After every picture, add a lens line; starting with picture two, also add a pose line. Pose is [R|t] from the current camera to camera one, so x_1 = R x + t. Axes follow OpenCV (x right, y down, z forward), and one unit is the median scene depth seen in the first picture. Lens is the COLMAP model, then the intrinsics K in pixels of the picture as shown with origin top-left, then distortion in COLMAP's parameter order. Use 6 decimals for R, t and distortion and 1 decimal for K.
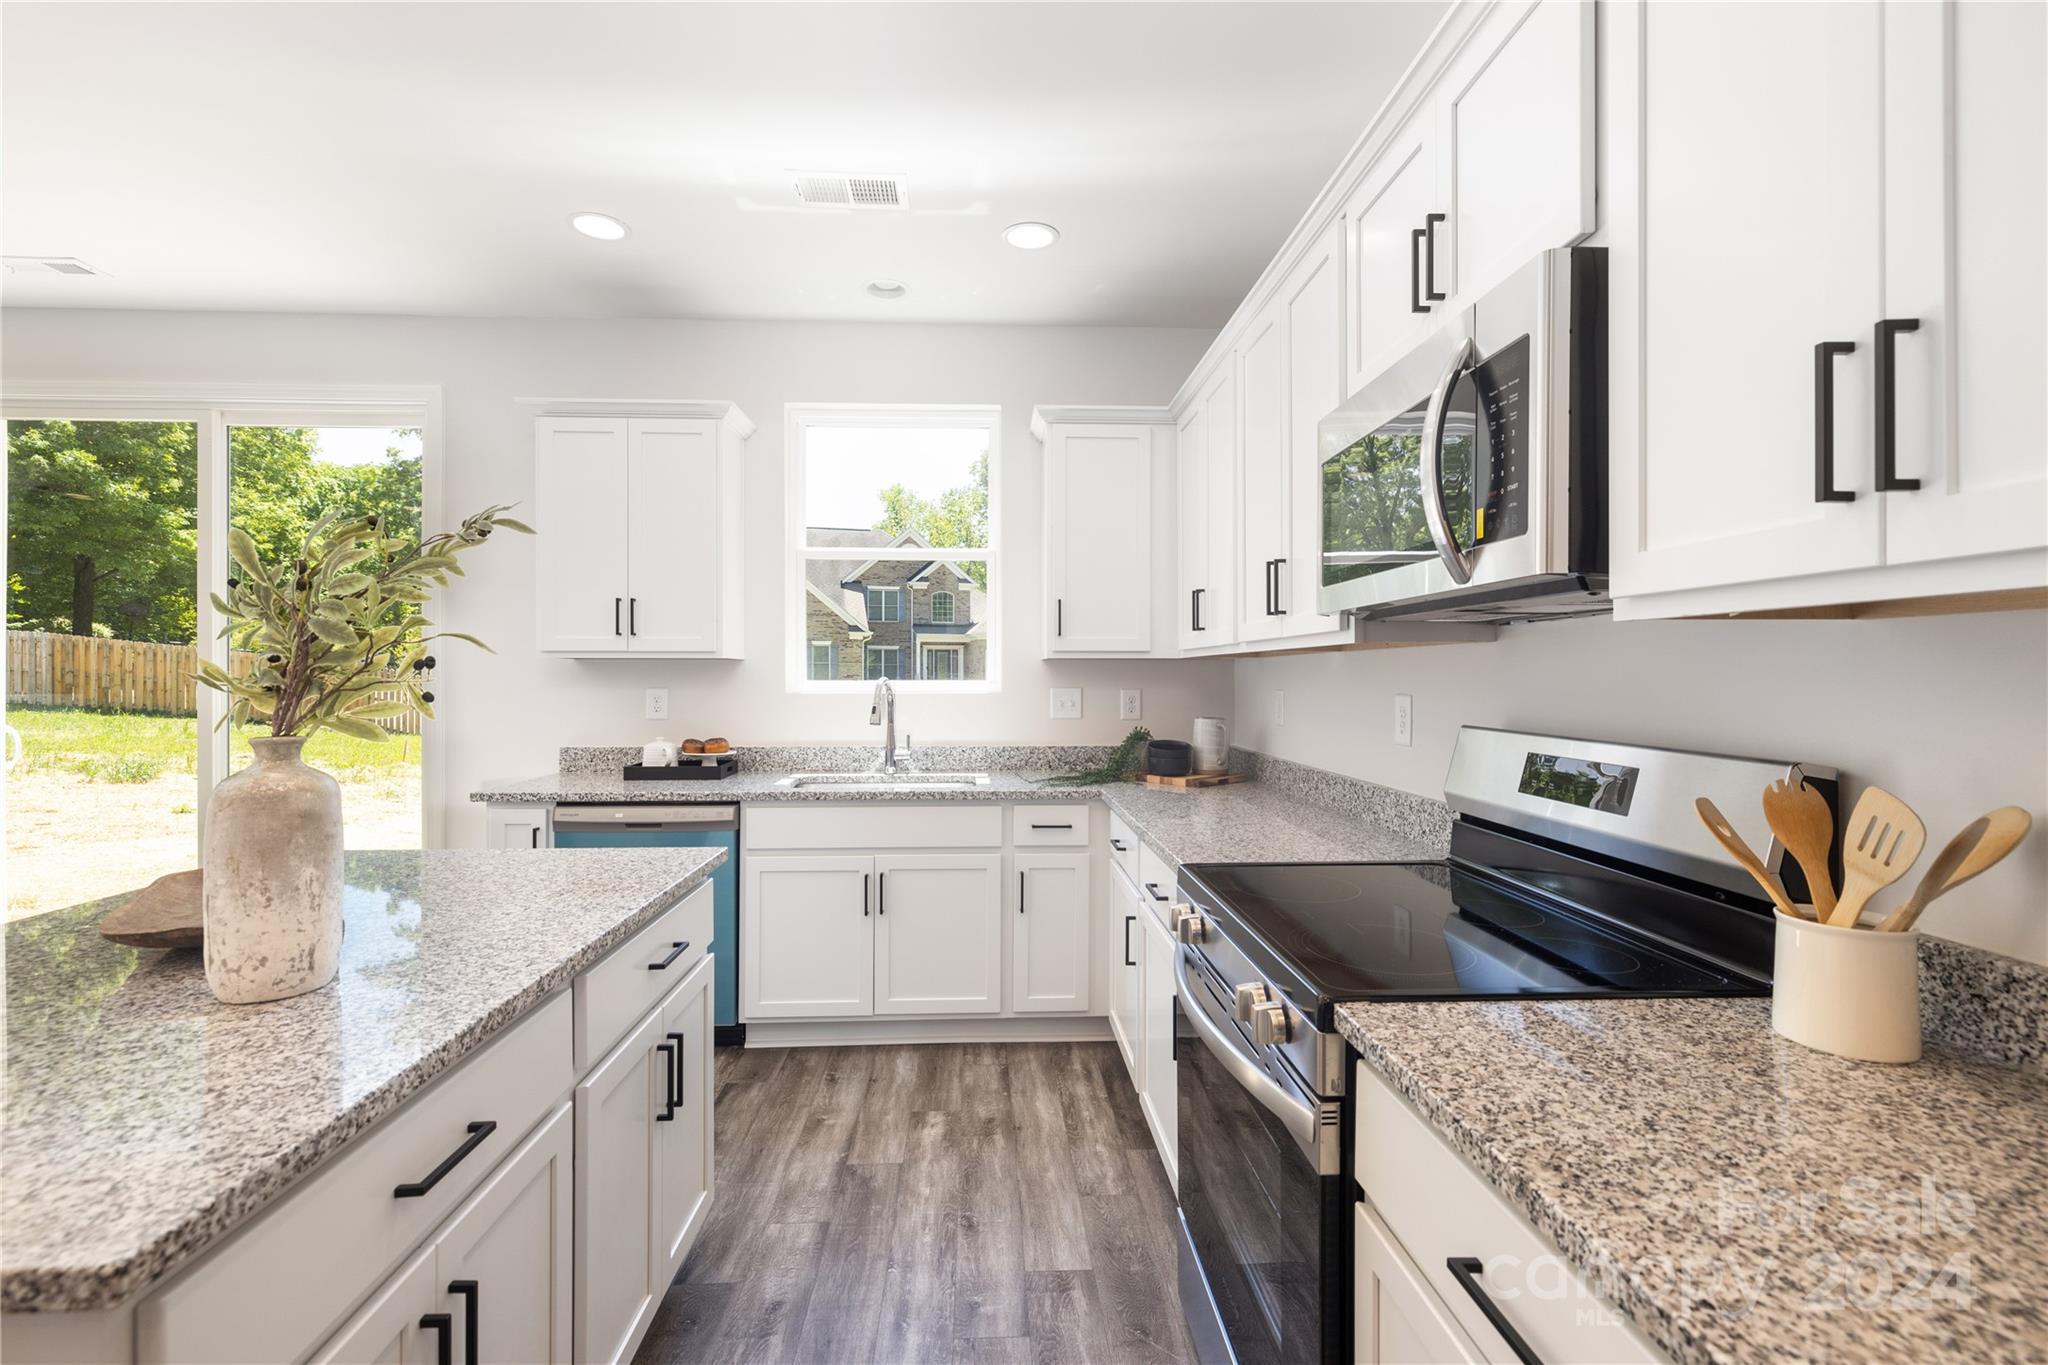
lens RADIAL K [[886.7, 0, 1019.9], [0, 886.7, 674.9], [0, 0, 1]] dist [0.003744, -0.000432]
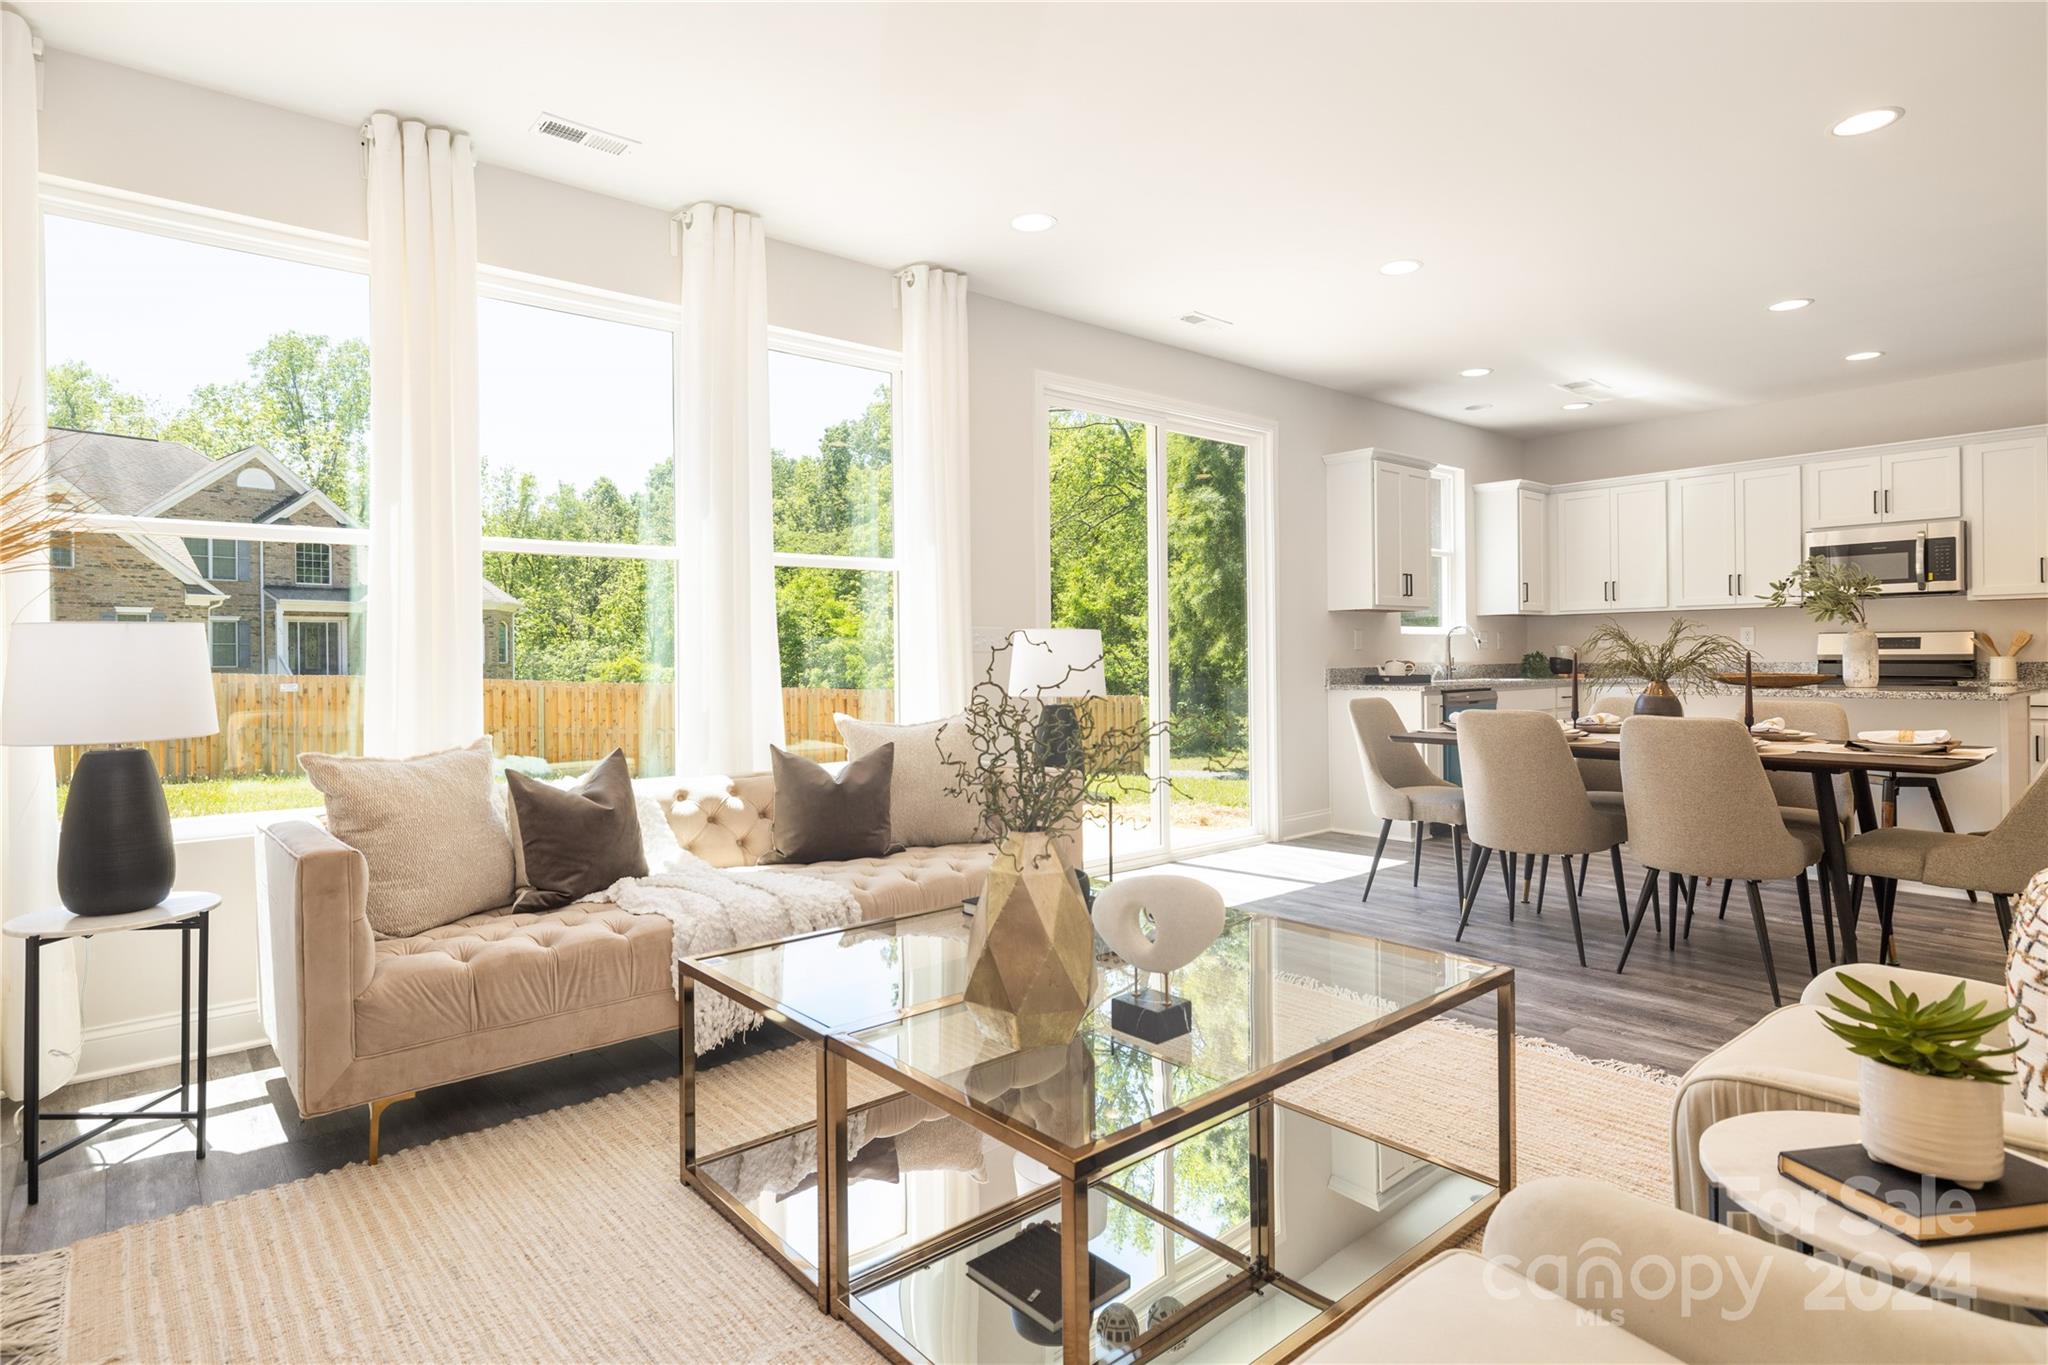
lens RADIAL K [[1045.3, 0, 1029.8], [0, 1045.3, 657.6], [0, 0, 1]] dist [0.004198, -0.002108]
pose [[0.797461, -0.008529, 0.603310, -2.482355], [0.009673, 0.999952, 0.001351, 0.071076], [-0.603293, 0.004758, 0.797505, -0.162247]]
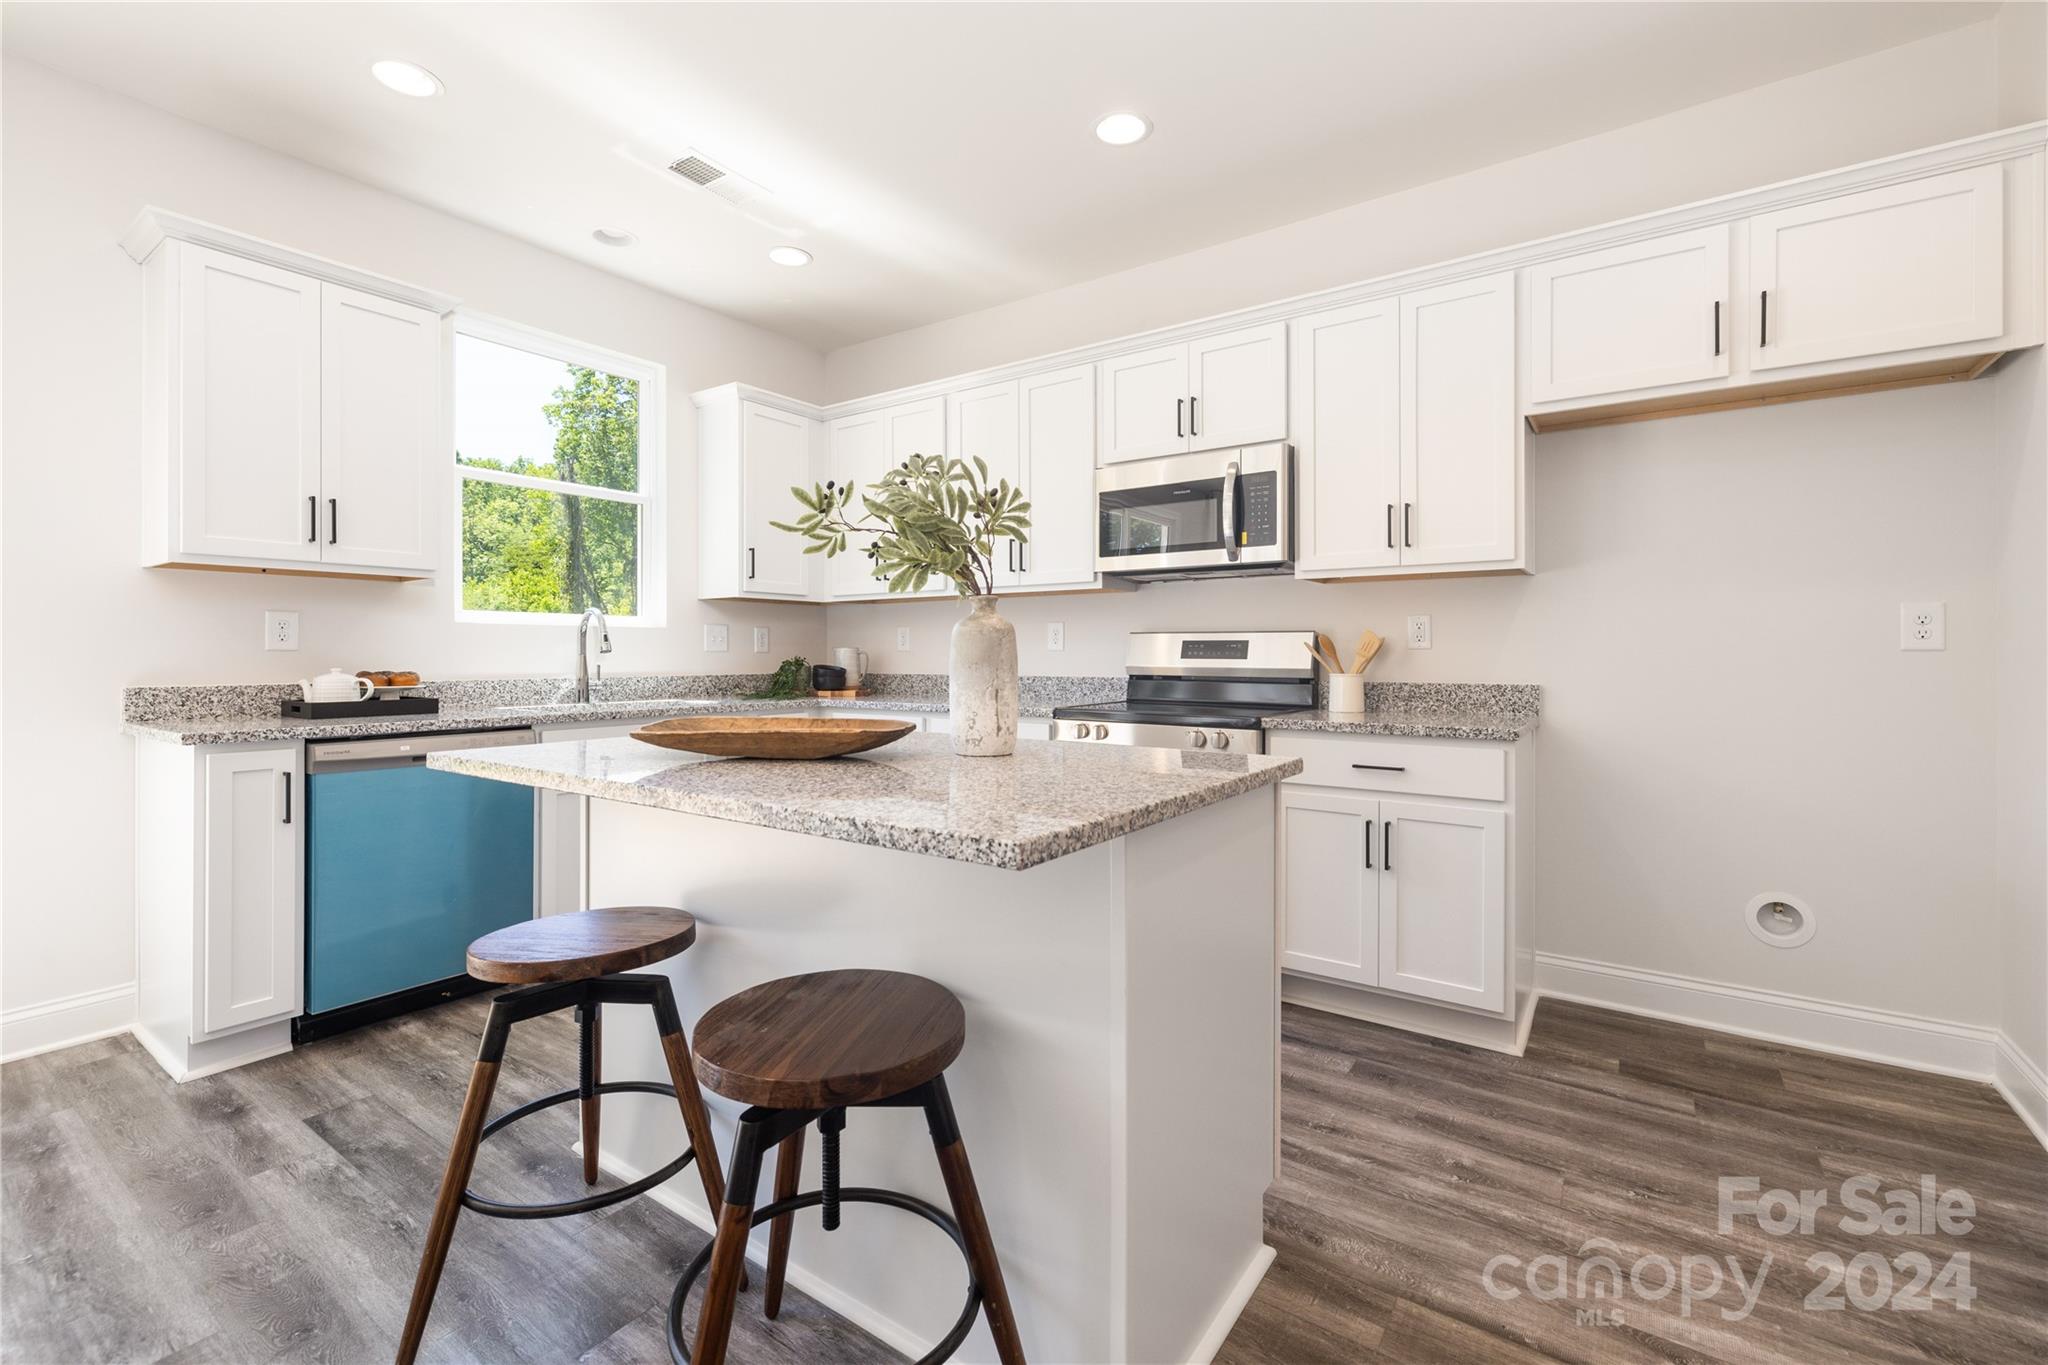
lens RADIAL K [[886.7, 0, 993.9], [0, 886.7, 660.6], [0, 0, 1]] dist [0.003744, -0.000432]
pose [[0.631791, -0.005097, 0.775122, -0.789332], [-0.000757, 0.999974, 0.007193, 0.067118], [-0.775139, -0.005131, 0.631770, -0.016416]]
